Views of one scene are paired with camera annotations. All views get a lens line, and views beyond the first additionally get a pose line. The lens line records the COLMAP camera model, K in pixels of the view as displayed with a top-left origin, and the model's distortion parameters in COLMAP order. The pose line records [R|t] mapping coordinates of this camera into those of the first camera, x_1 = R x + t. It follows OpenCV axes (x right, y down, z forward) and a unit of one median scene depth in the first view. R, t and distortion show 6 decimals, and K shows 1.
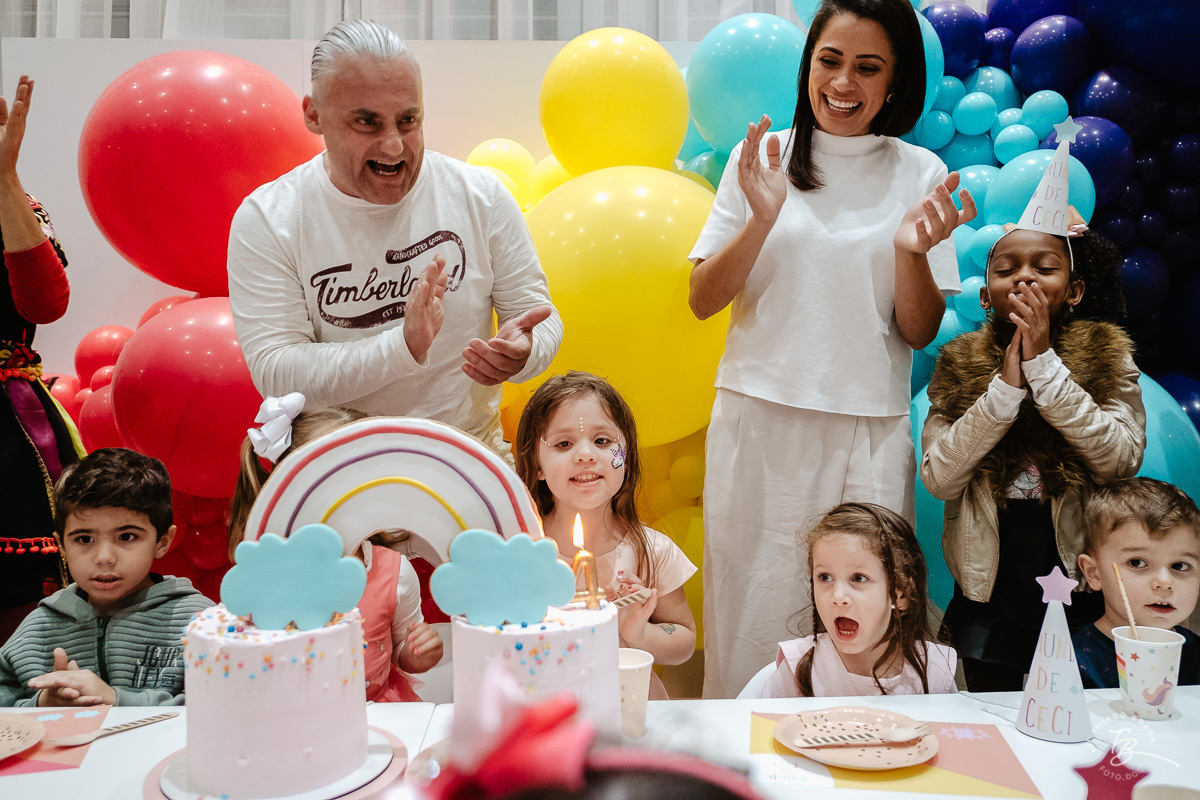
lens RADIAL K [[942.7, 0, 600.0], [0, 942.7, 400.0], [0, 0, 1]] dist [-0.023594, 0.002924]
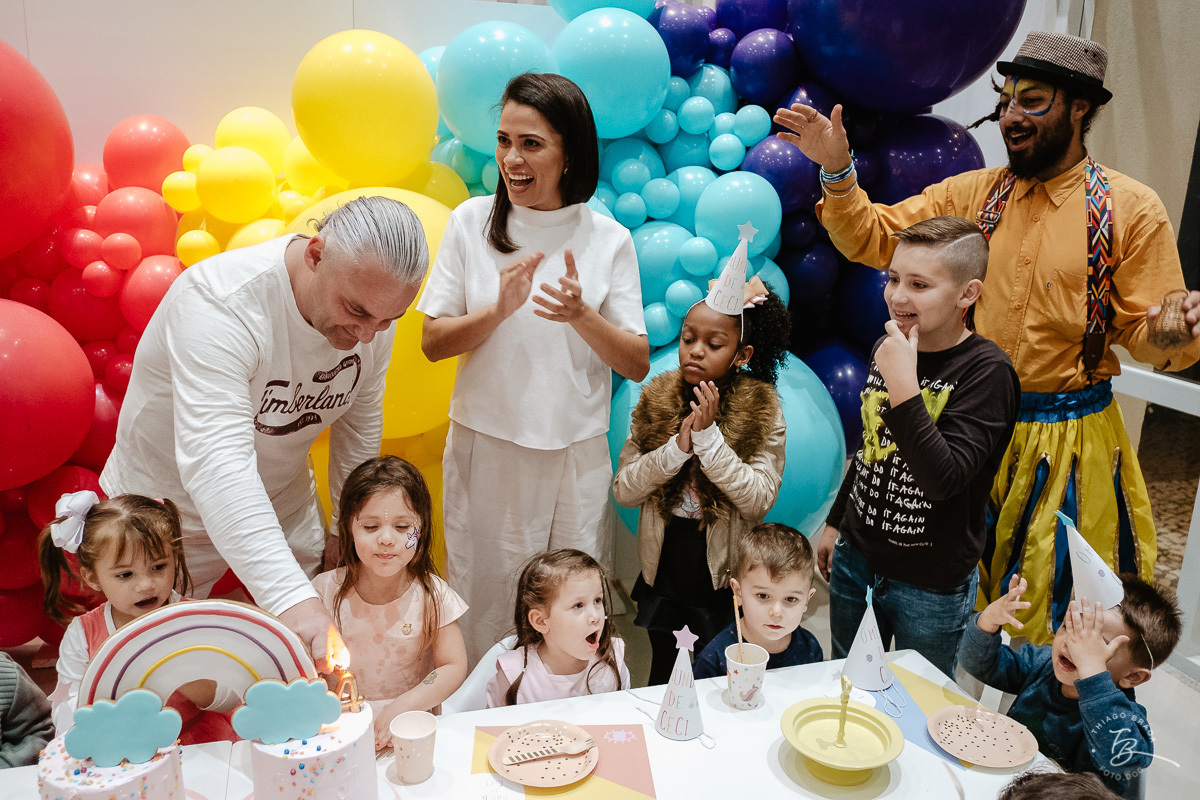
lens RADIAL K [[940.5, 0, 604.9], [0, 940.5, 382.3], [0, 0, 1]] dist [-0.026378, 0.003385]
pose [[0.969490, -0.017830, 0.244482, 0.019166], [-0.036980, 0.975299, 0.217773, -0.510736], [-0.242326, -0.220170, 0.944883, -0.259887]]
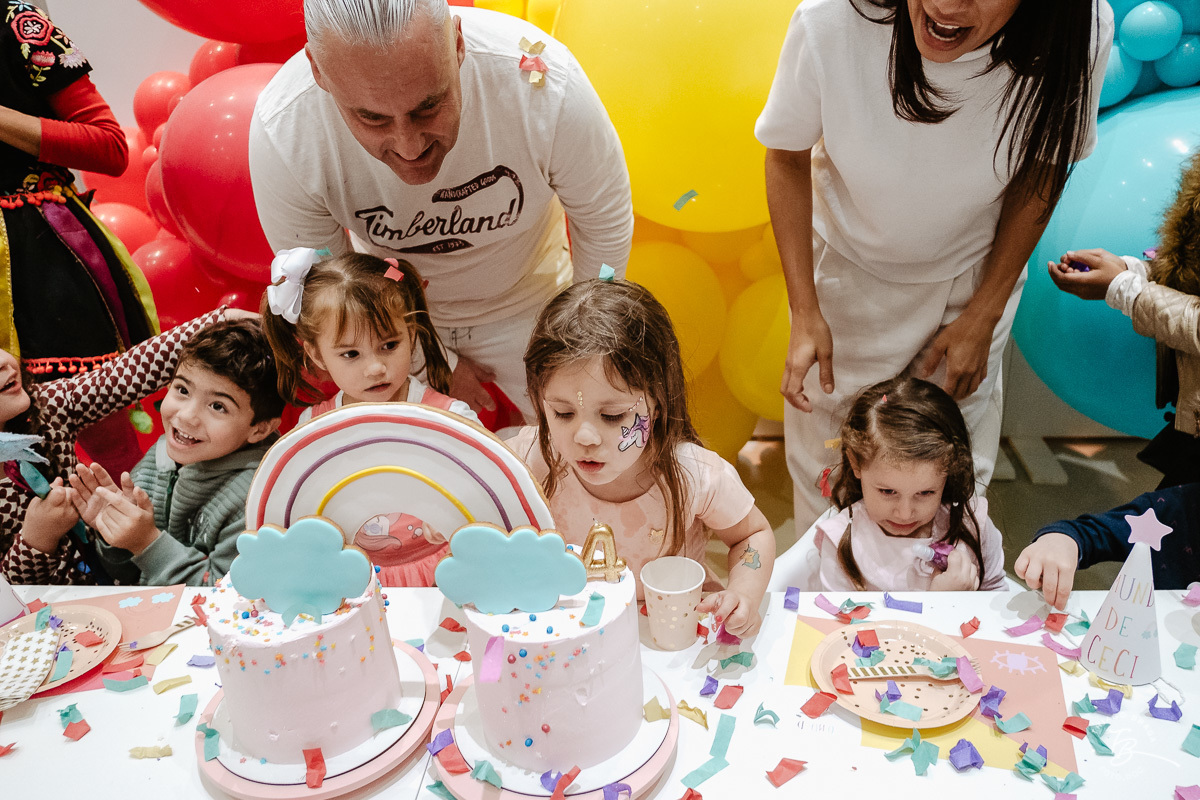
lens RADIAL K [[942.7, 0, 600.0], [0, 942.7, 400.0], [0, 0, 1]] dist [-0.023594, 0.002924]
pose [[0.990326, 0.009606, -0.138429, 0.100105], [0.045495, 0.919983, 0.389309, -0.284528], [0.131092, -0.391841, 0.910646, 0.185654]]
